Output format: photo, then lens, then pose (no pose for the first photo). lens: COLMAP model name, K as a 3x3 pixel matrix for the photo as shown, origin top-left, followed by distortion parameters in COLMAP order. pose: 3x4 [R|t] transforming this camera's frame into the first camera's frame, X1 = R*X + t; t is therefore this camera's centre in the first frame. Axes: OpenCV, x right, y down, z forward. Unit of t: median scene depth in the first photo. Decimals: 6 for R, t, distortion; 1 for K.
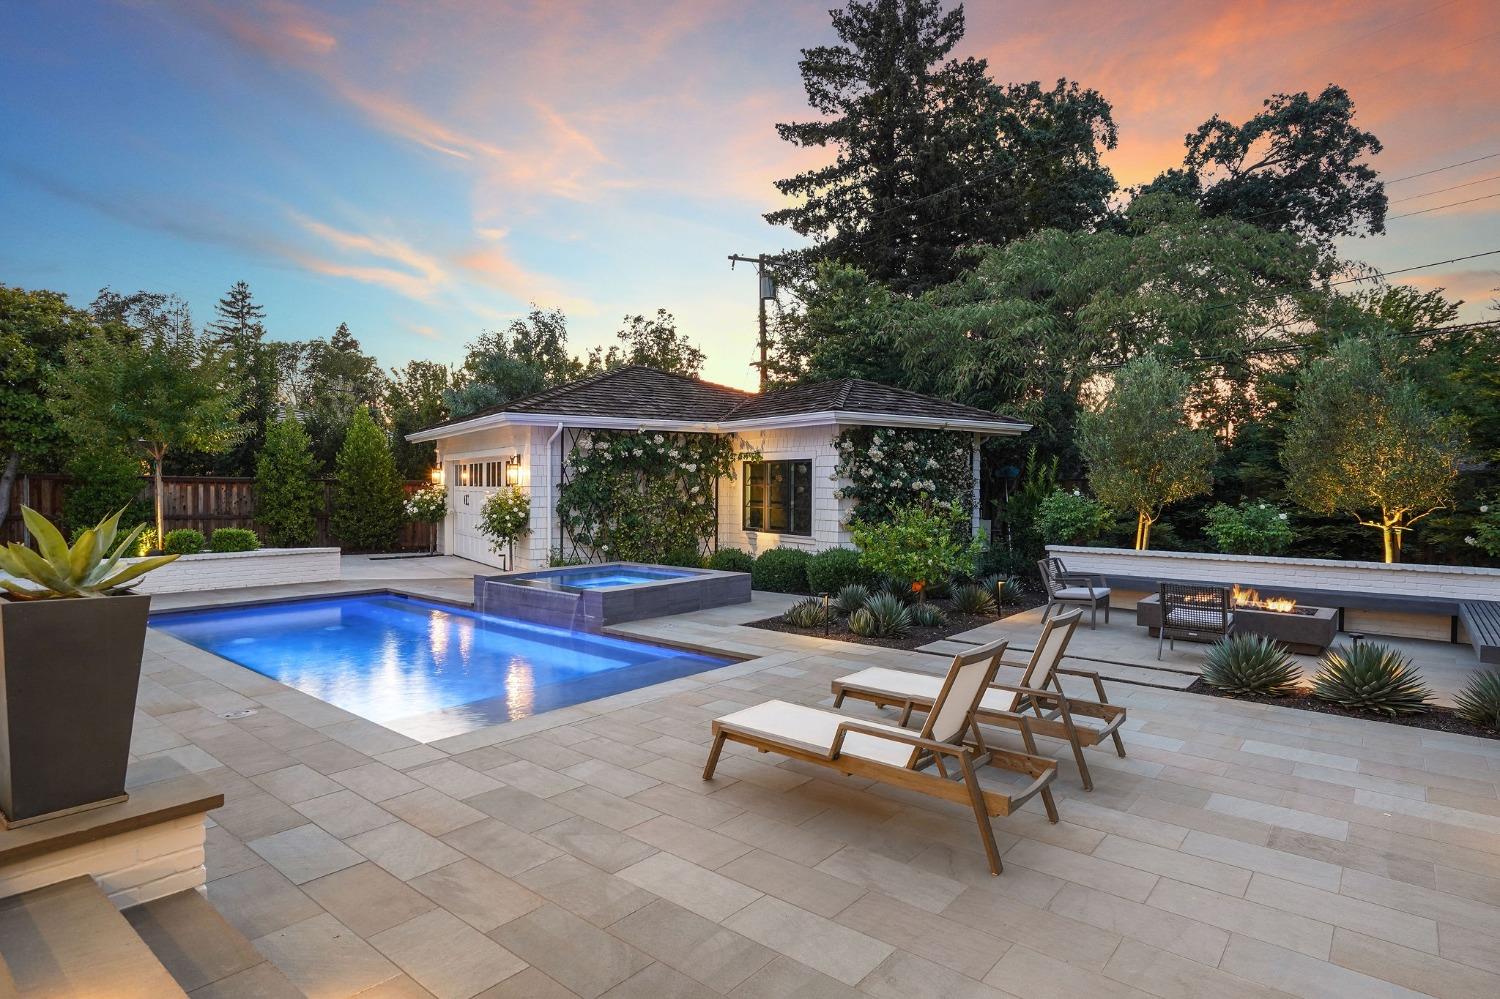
lens RADIAL K [[807.9, 0, 747.1], [0, 807.9, 491.5], [0, 0, 1]] dist [-0.020435, 0.008110]
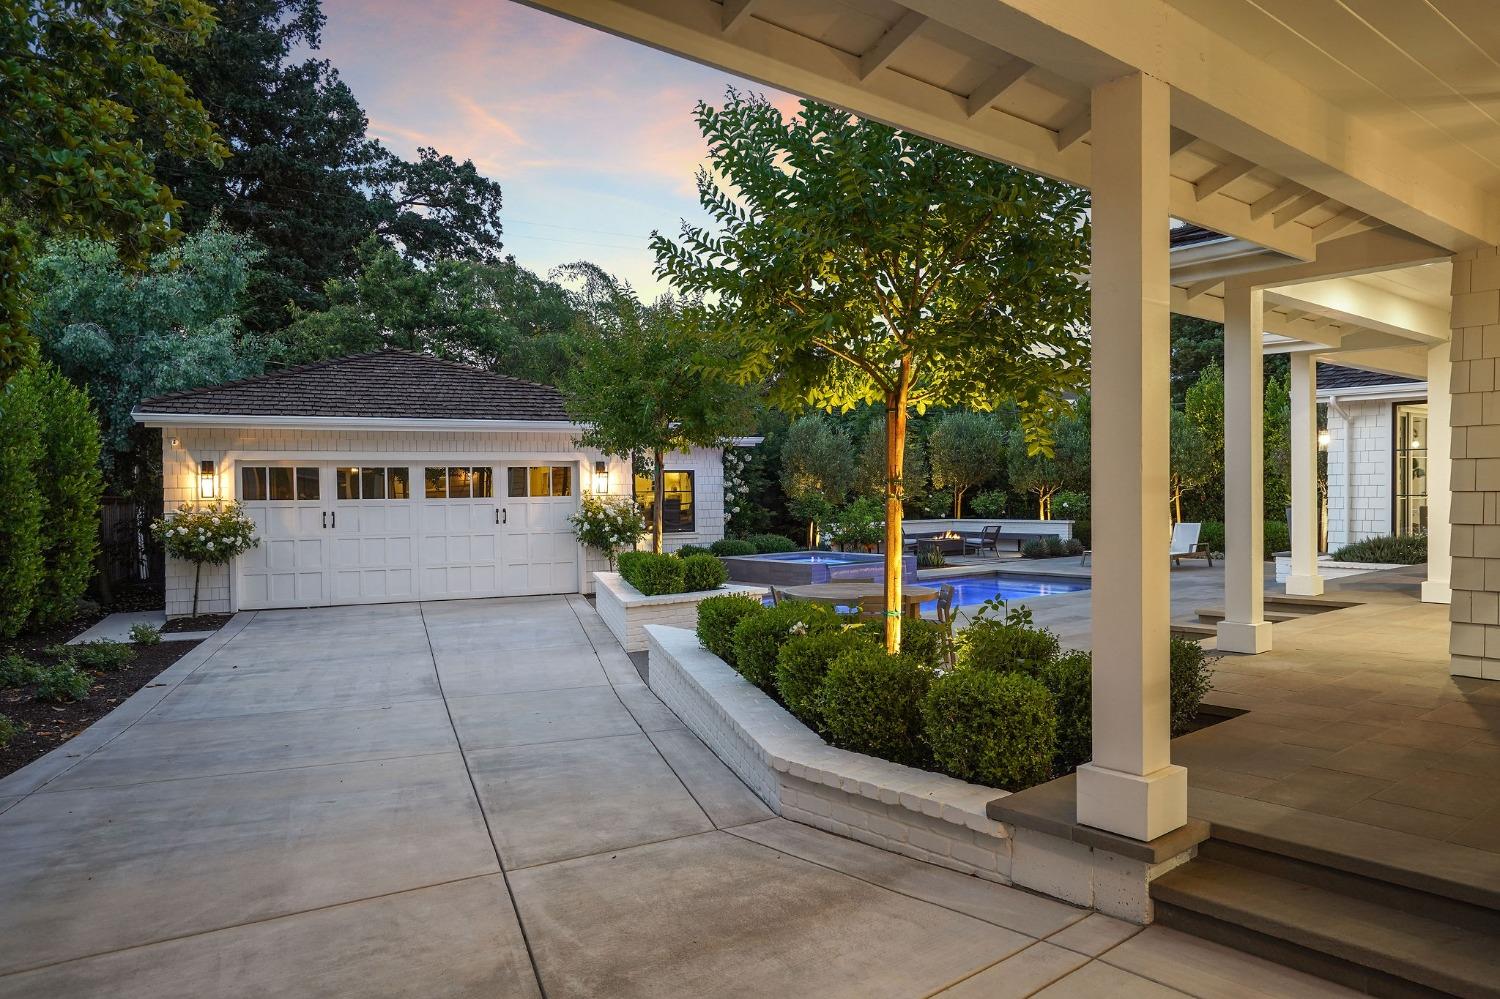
lens RADIAL K [[1022.8, 0, 748.3], [0, 1022.8, 505.2], [0, 0, 1]] dist [-0.000732, 0.030219]
pose [[0.166823, -0.022616, 0.985728, -1.399804], [0.017449, 0.999648, 0.019982, -0.014895], [-0.985833, 0.013866, 0.167158, 0.611251]]
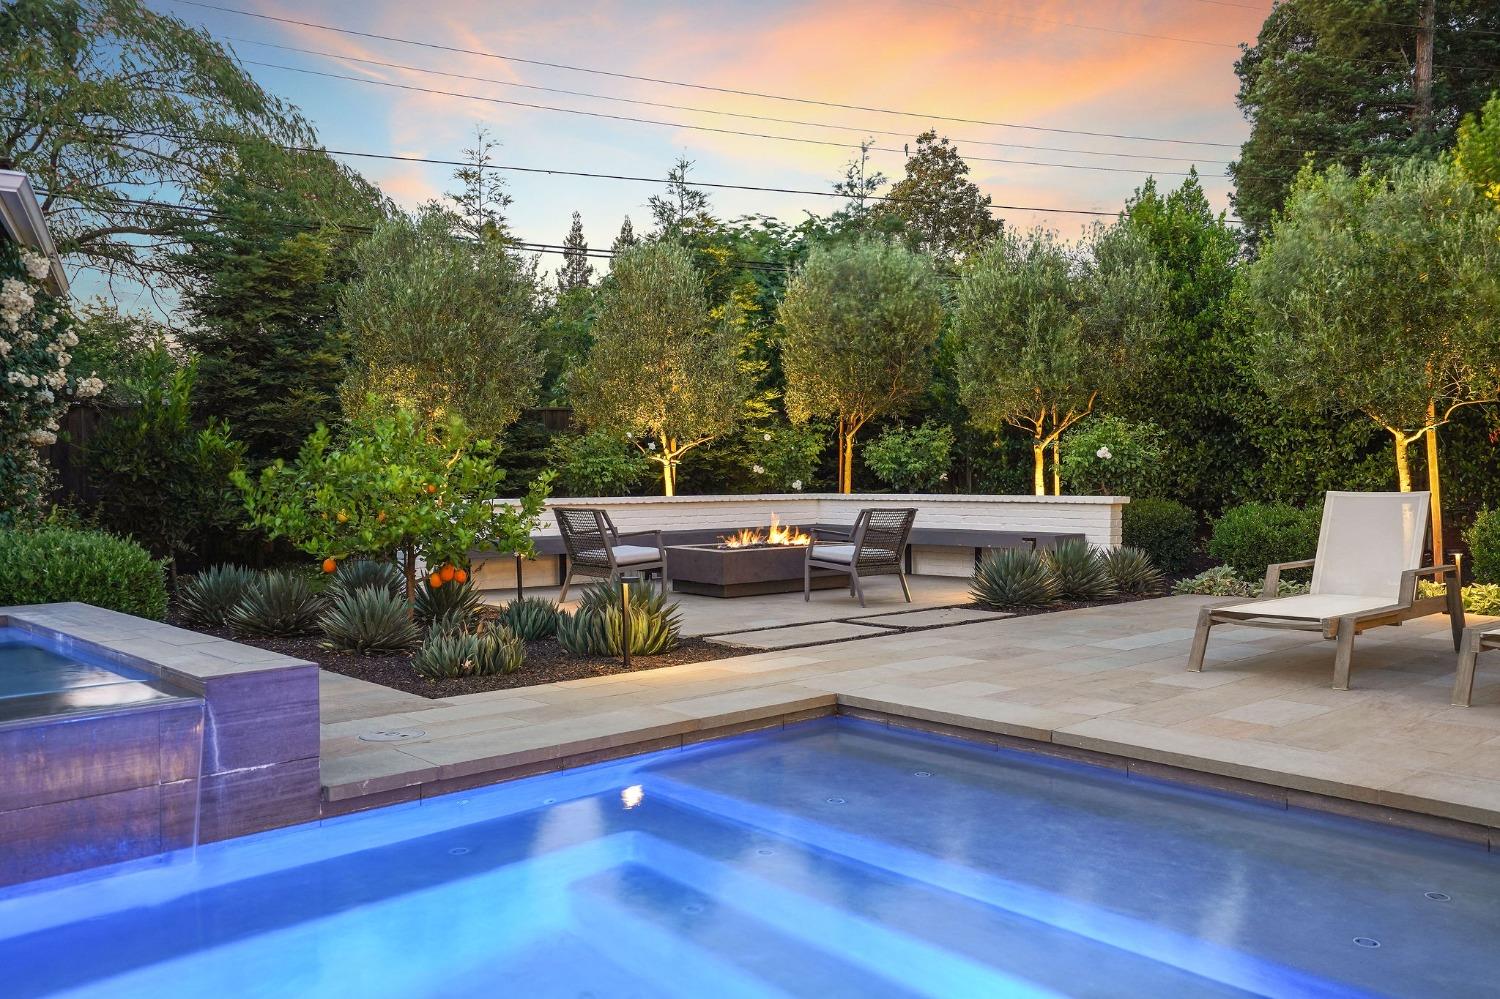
lens RADIAL K [[1209.7, 0, 741.5], [0, 1209.7, 513.7], [0, 0, 1]] dist [0.011680, 0.039251]
pose [[0.129864, -0.038821, 0.990772, -0.356988], [0.010234, 0.999233, 0.037811, 0.036077], [-0.991479, 0.005230, 0.130161, 0.493922]]
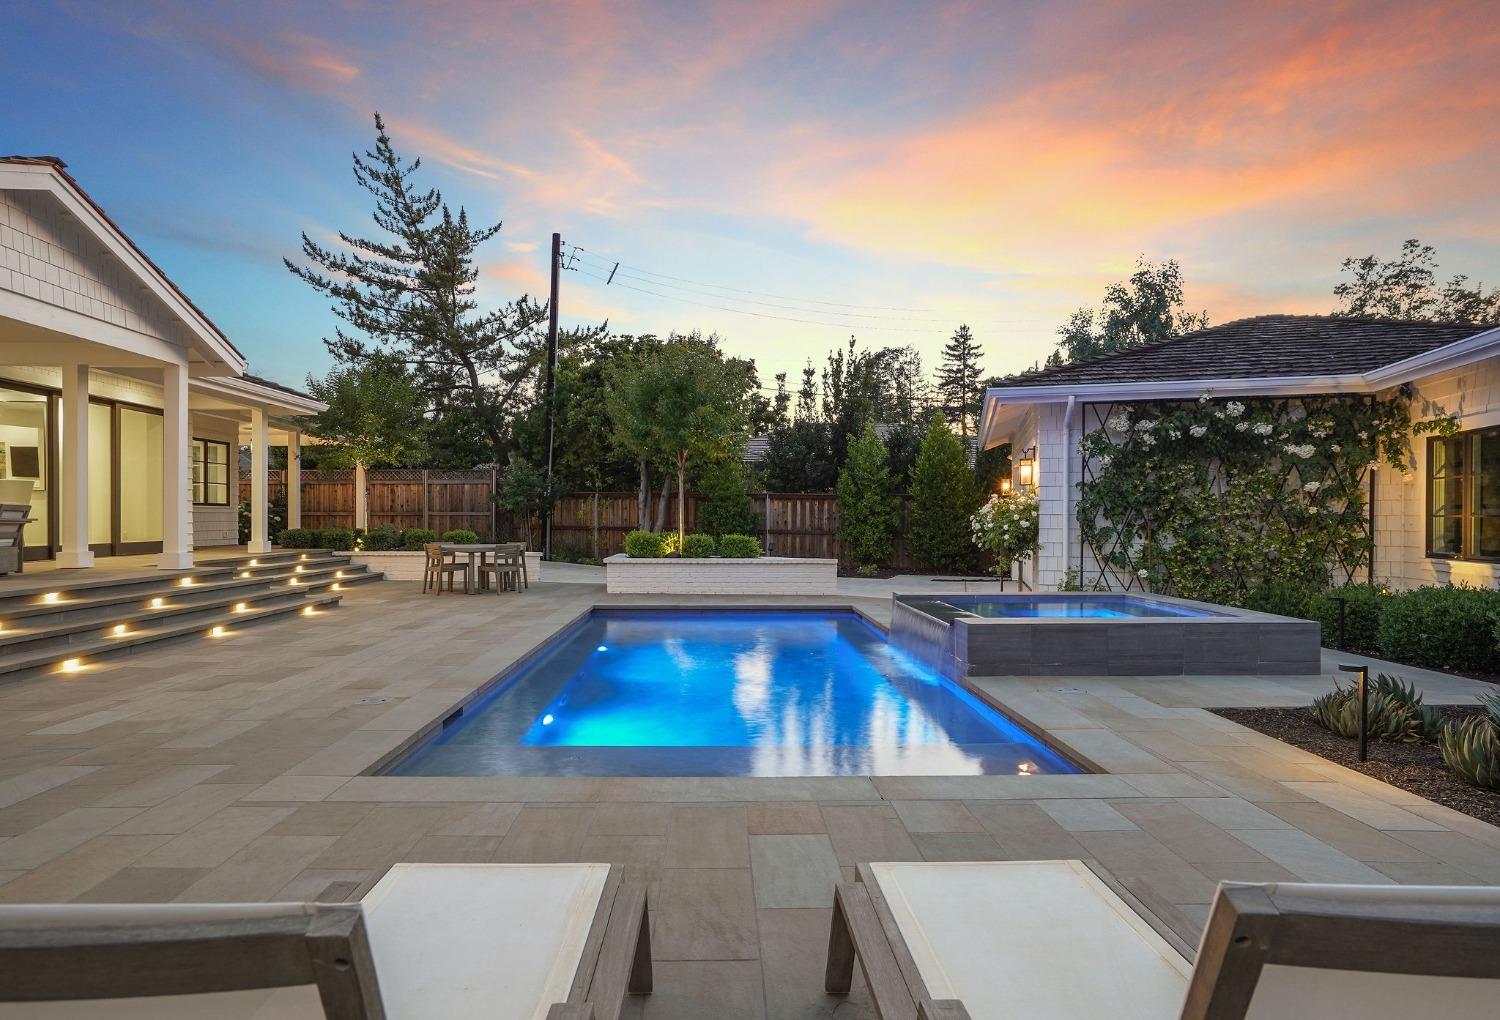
lens RADIAL K [[850.9, 0, 724.6], [0, 850.9, 512.4], [0, 0, 1]] dist [-0.027085, 0.007013]
pose [[0.648898, -0.007983, -0.760834, 0.131378], [-0.004674, 0.999884, -0.014477, 0.028589], [0.760861, 0.012950, 0.648785, 0.252832]]
